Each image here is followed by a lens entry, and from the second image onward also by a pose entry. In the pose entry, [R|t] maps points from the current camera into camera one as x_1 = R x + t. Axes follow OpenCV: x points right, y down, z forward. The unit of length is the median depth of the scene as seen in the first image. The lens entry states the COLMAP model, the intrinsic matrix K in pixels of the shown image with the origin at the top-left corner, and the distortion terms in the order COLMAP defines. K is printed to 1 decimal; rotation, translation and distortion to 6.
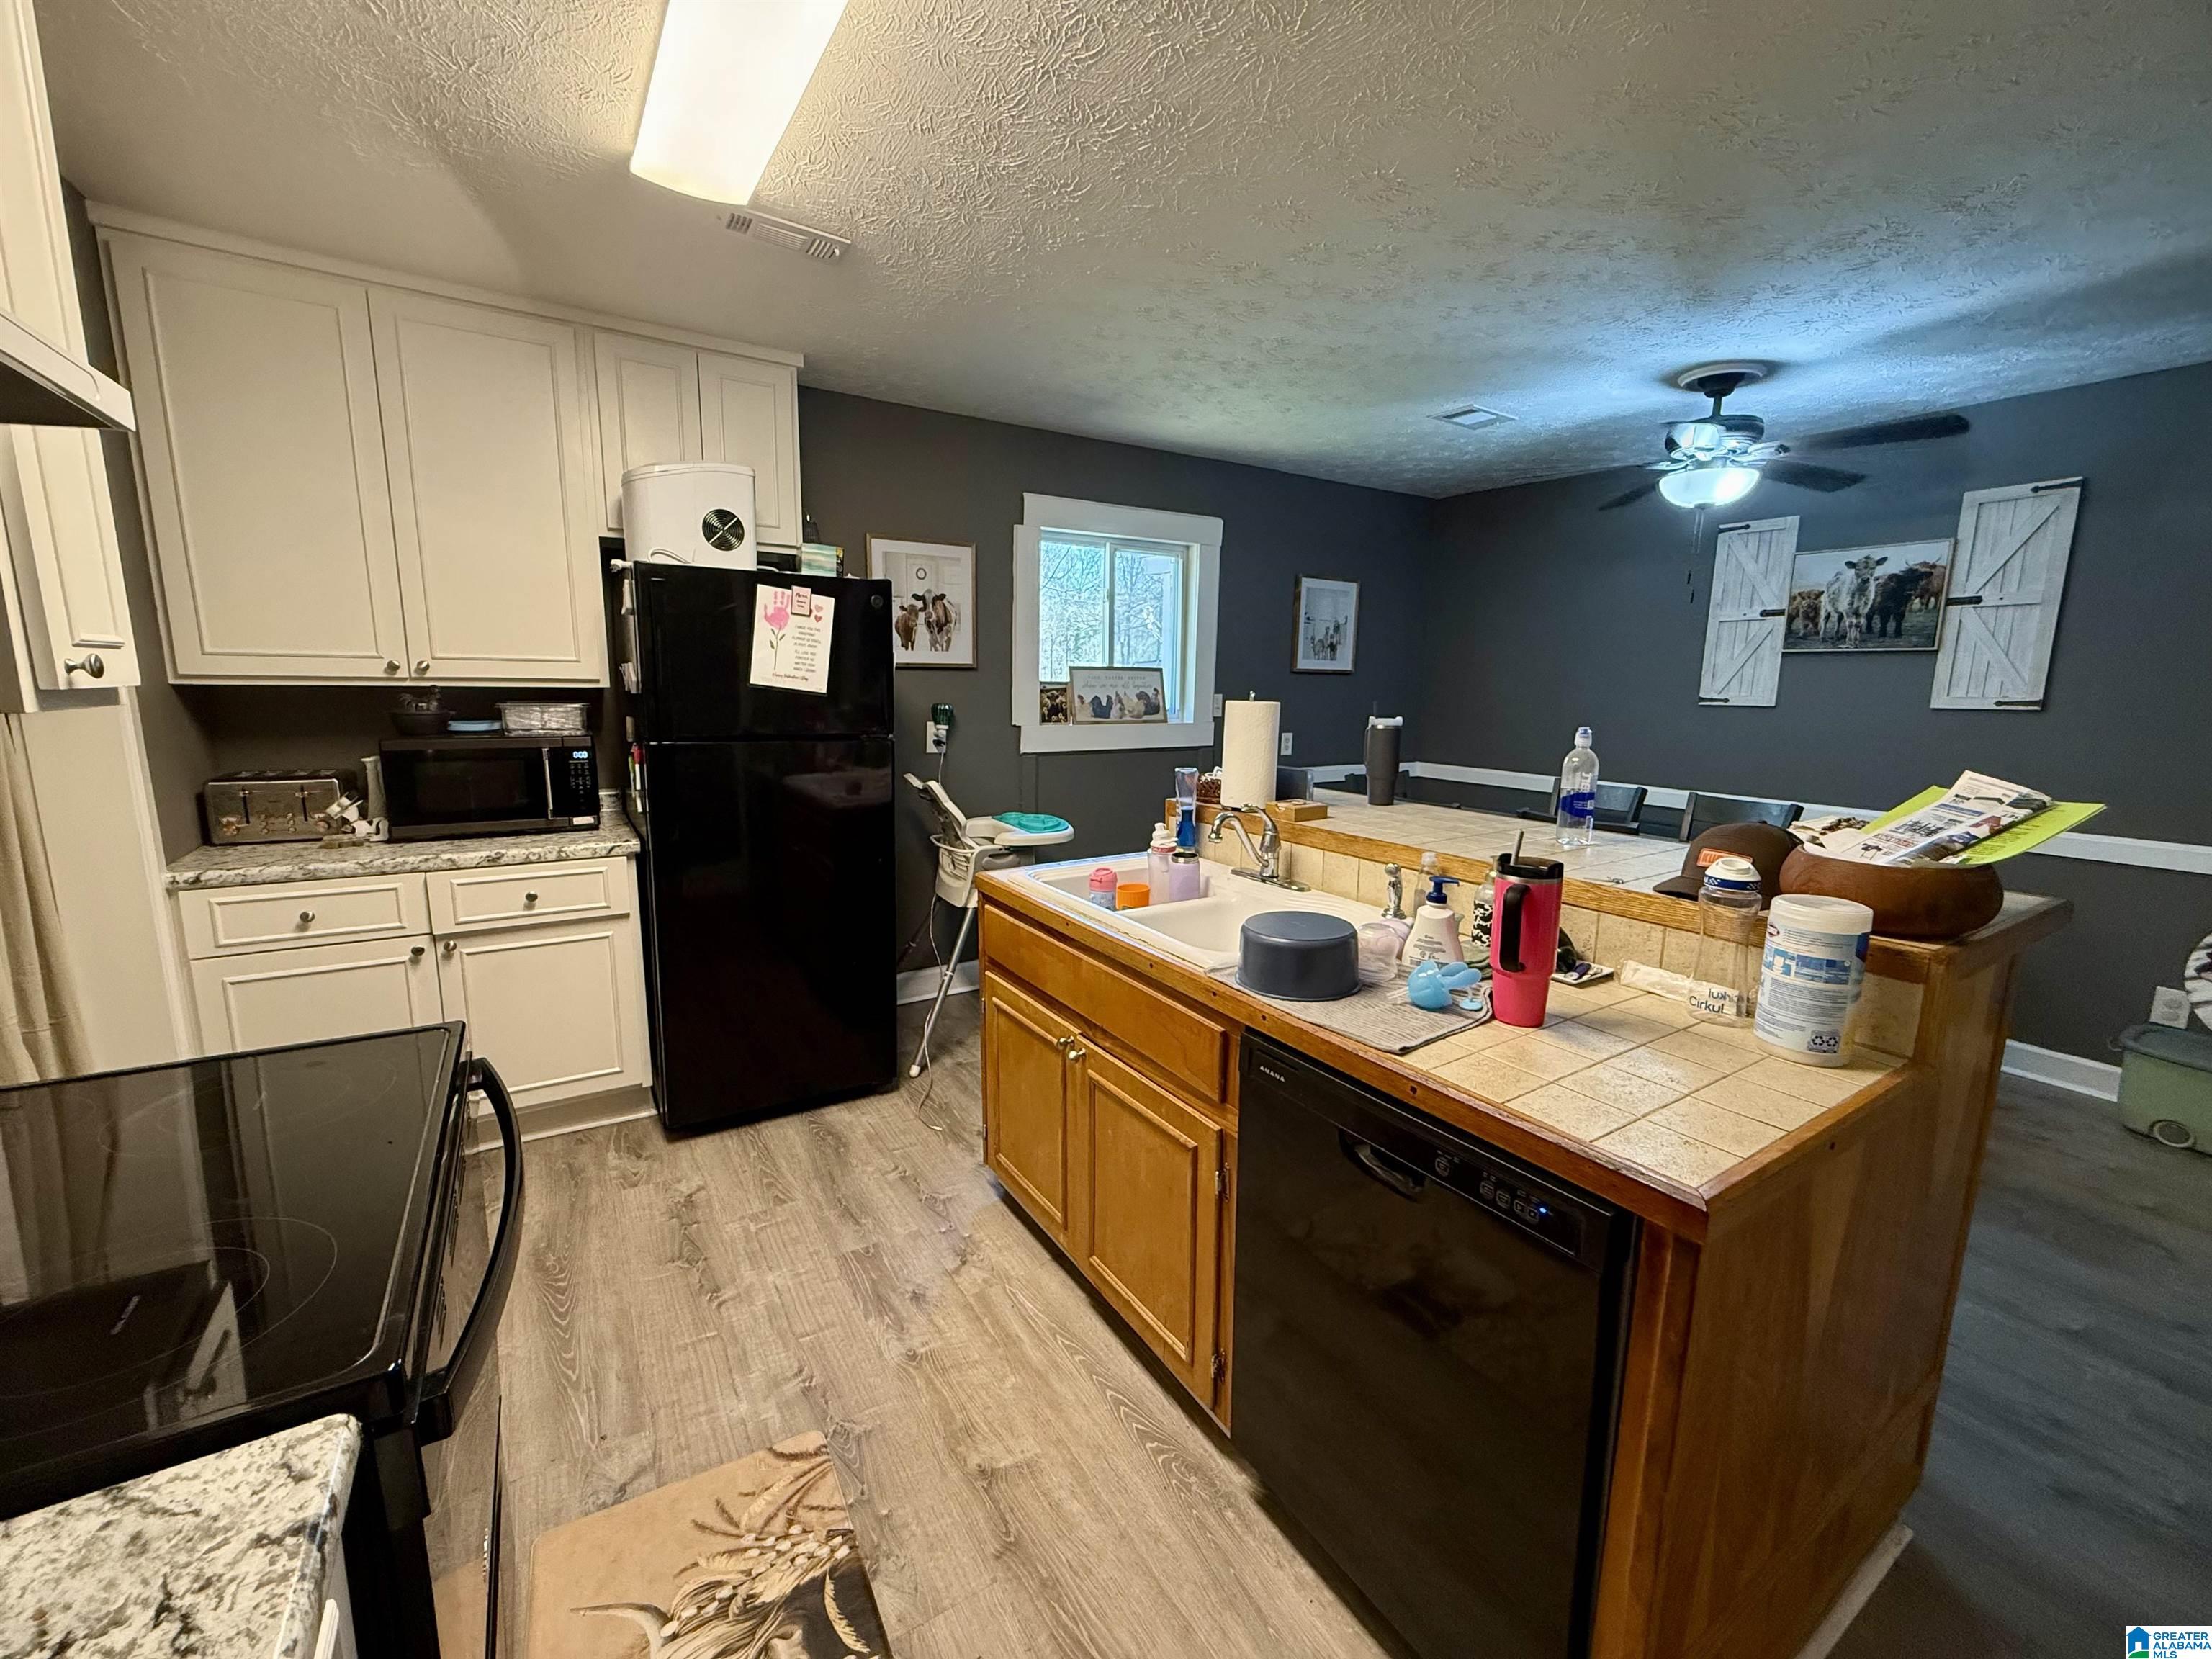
lens RADIAL K [[880.8, 0, 1102.8], [0, 880.8, 831.0], [0, 0, 1]] dist [-0.000194, 0.000207]
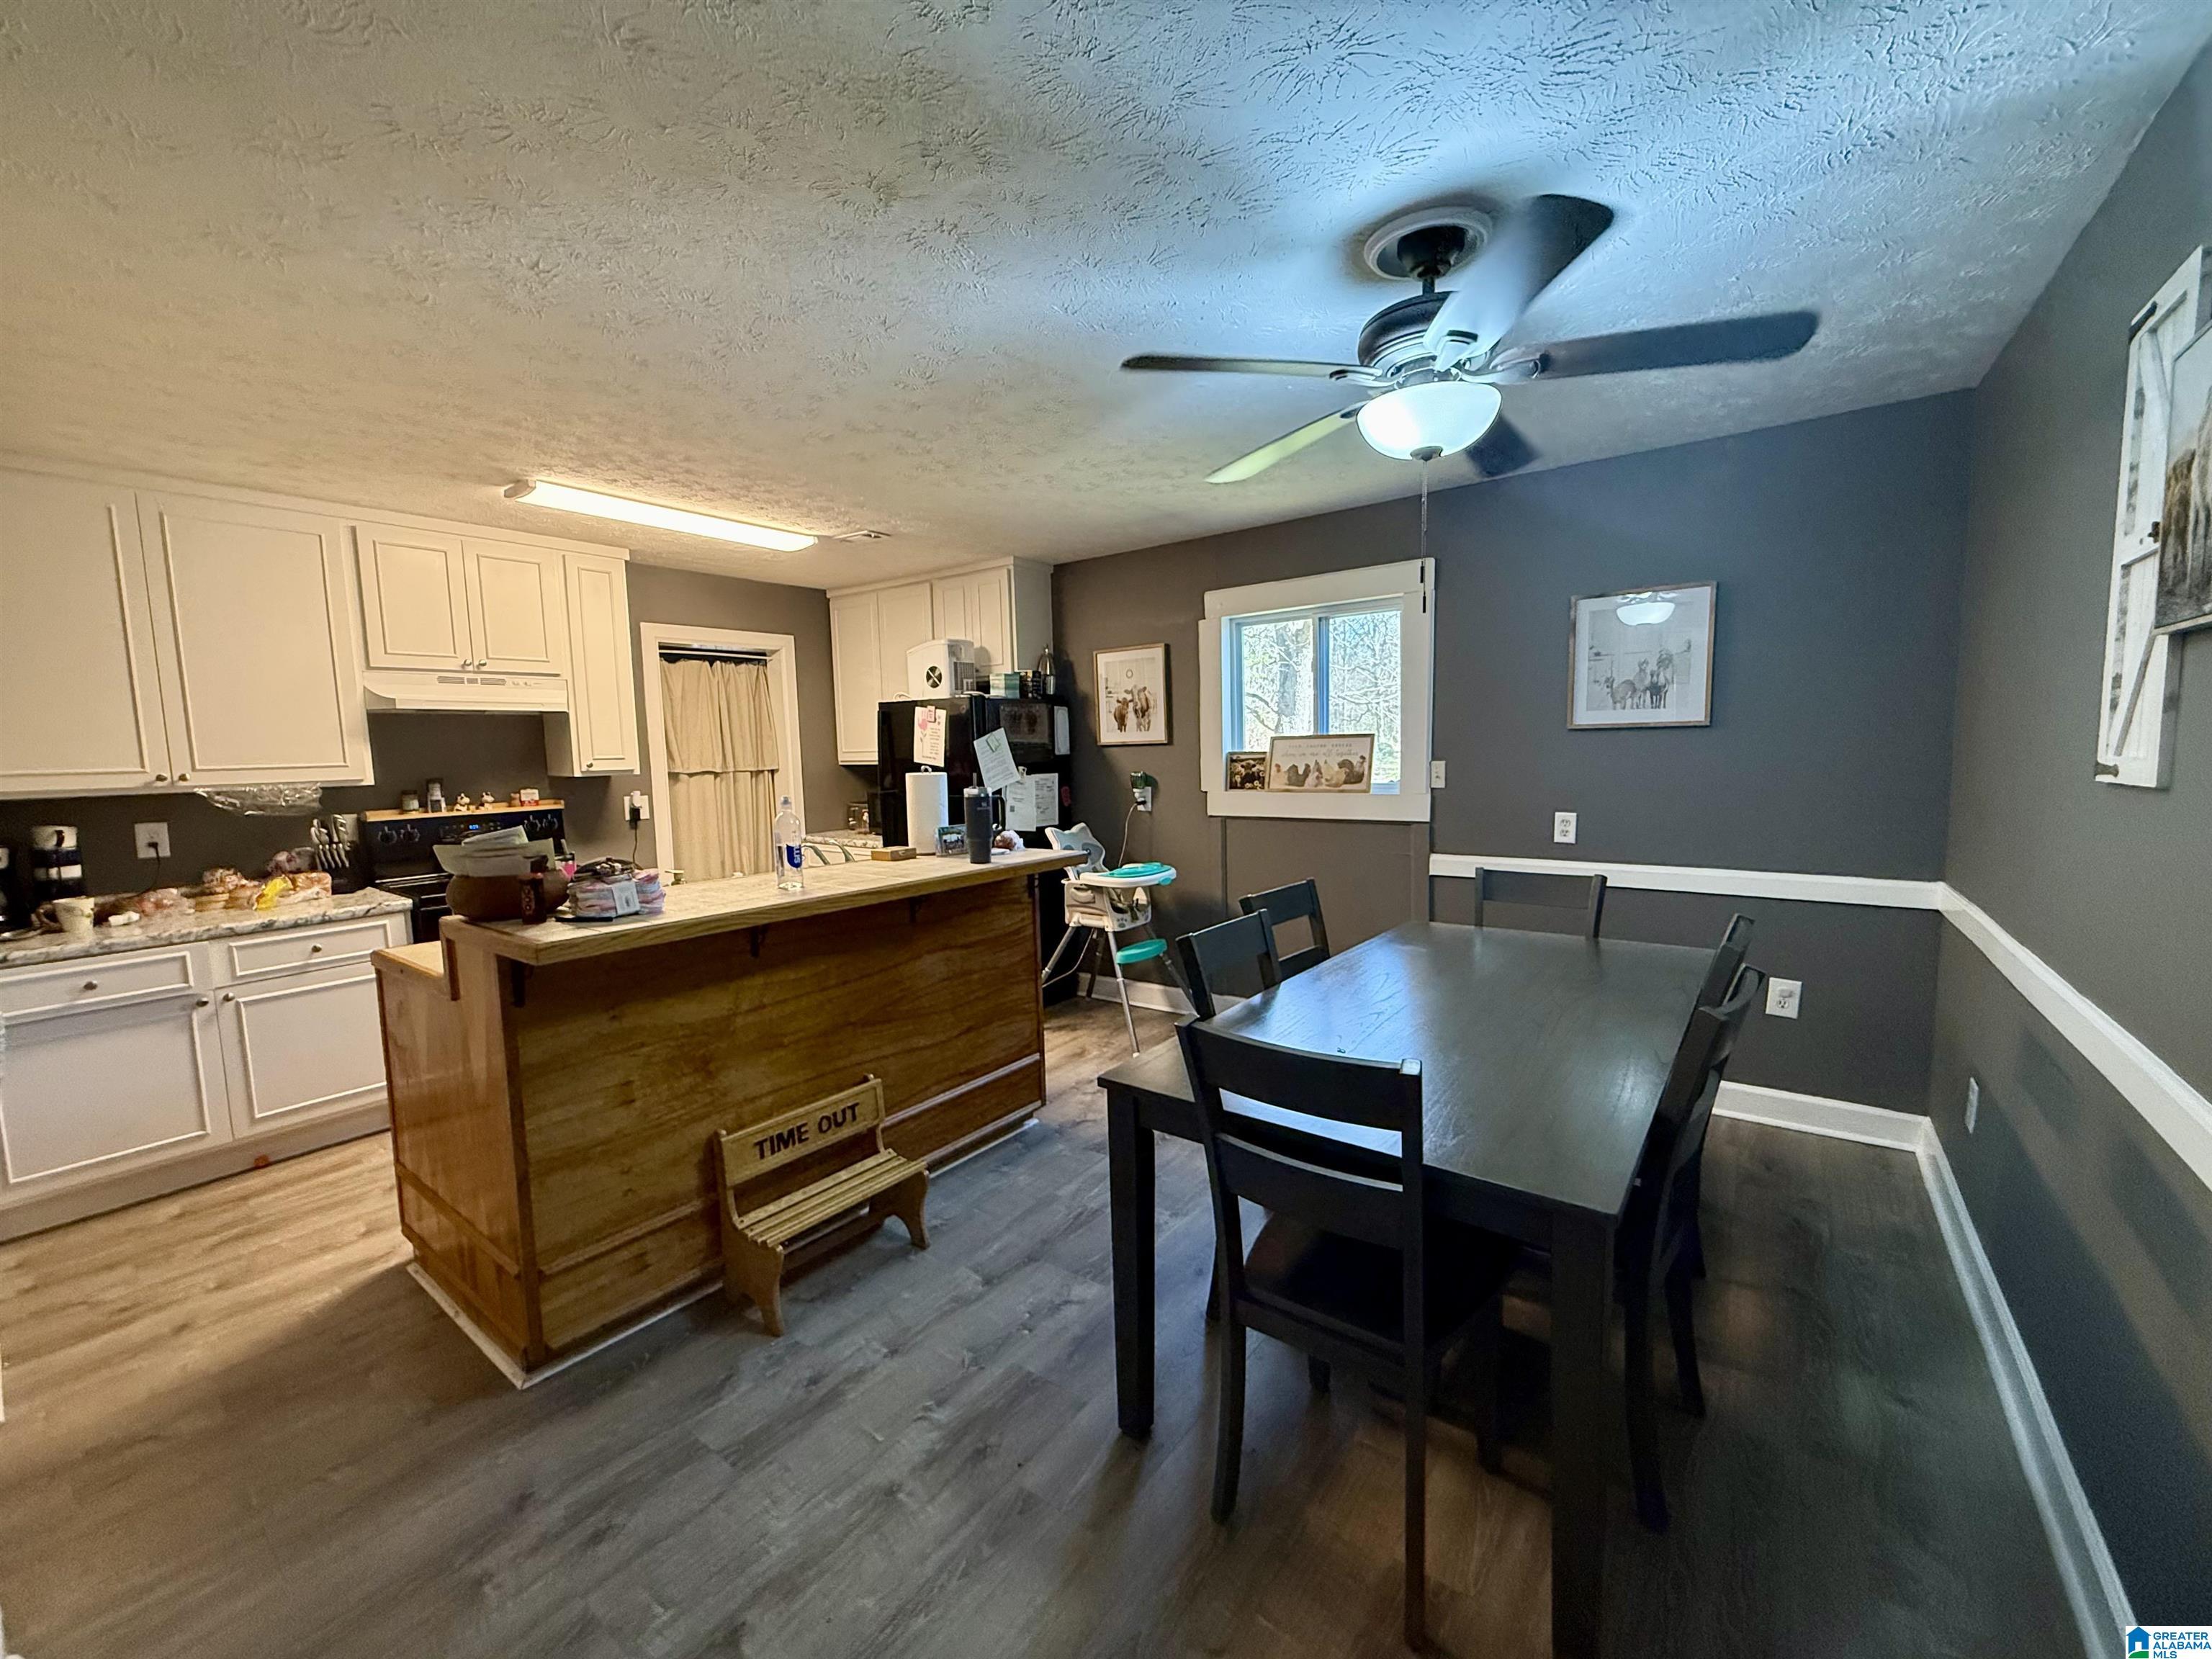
lens RADIAL K [[880.8, 0, 1102.8], [0, 880.8, 831.0], [0, 0, 1]] dist [-0.000194, 0.000207]
pose [[0.352054, 0.065847, -0.933661, 1.096756], [-0.131098, 0.991158, 0.020469, -0.087773], [0.926753, 0.115195, 0.357574, 0.559067]]
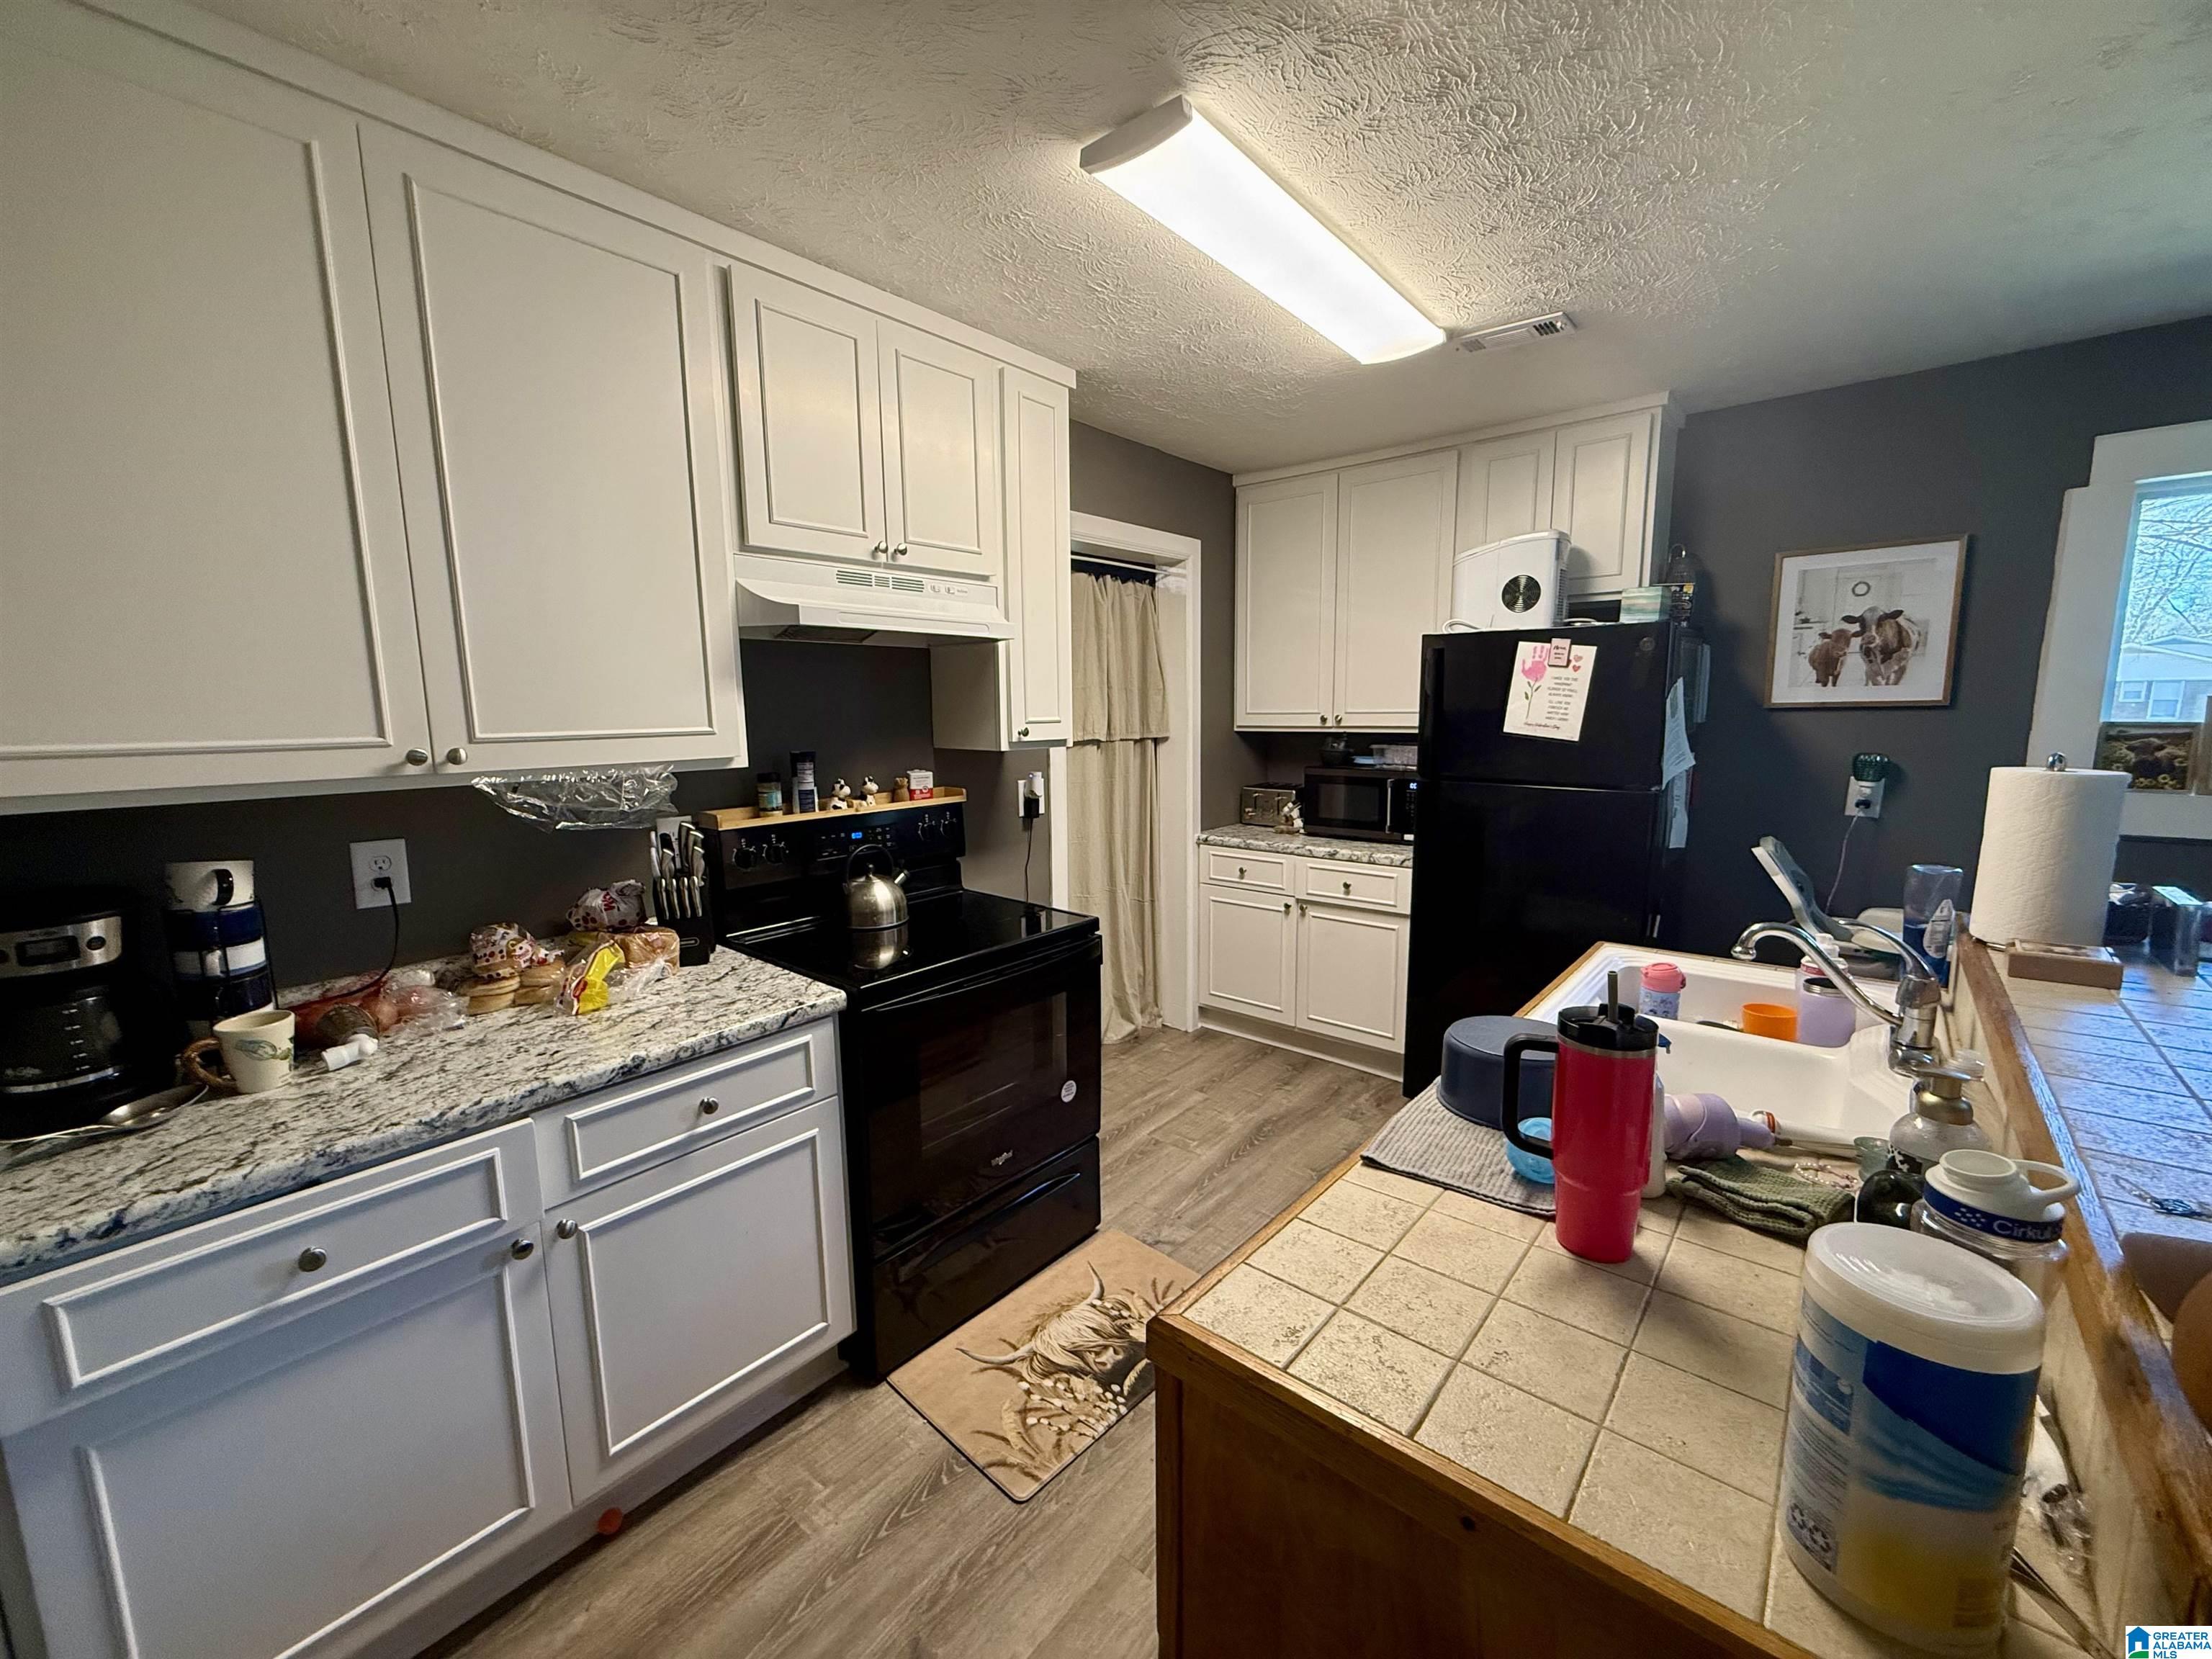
lens RADIAL K [[880.8, 0, 1102.8], [0, 880.8, 831.0], [0, 0, 1]] dist [-0.000194, 0.000207]
pose [[0.292068, 0.114765, -0.949487, 0.394977], [-0.146582, 0.986416, 0.074139, -0.040821], [0.945098, 0.117524, 0.304923, 0.156442]]
